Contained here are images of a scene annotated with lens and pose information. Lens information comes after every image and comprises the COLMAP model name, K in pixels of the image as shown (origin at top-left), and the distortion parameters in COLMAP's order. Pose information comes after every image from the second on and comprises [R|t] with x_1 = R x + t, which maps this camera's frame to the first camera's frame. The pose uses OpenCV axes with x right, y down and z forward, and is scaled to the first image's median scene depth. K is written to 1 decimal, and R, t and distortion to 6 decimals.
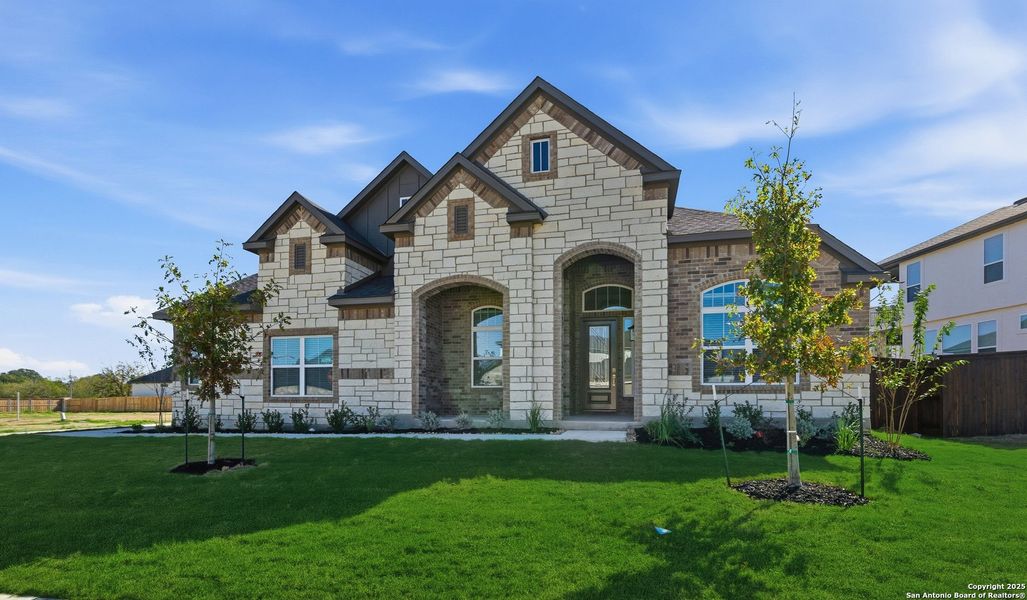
lens RADIAL K [[541.8, 0, 492.2], [0, 541.8, 379.9], [0, 0, 1]] dist [0.042037, 0.000133]
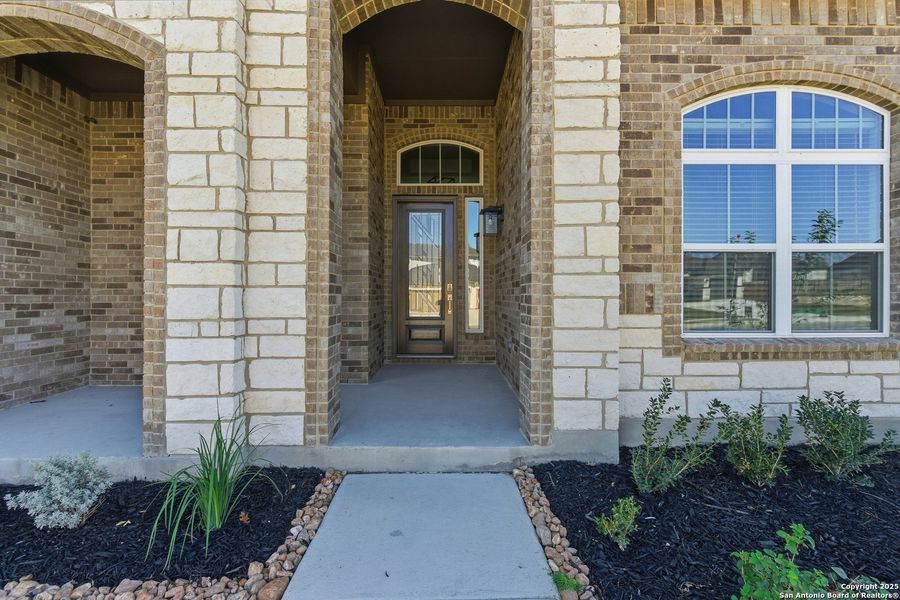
lens RADIAL K [[414.4, 0, 451.4], [0, 414.4, 291.7], [0, 0, 1]] dist [-0.000029, 0.001016]
pose [[0.960213, 0.001060, 0.279265, 0.122408], [-0.007537, 0.999727, 0.022120, -0.028306], [-0.279165, -0.023344, 0.959959, 0.690173]]
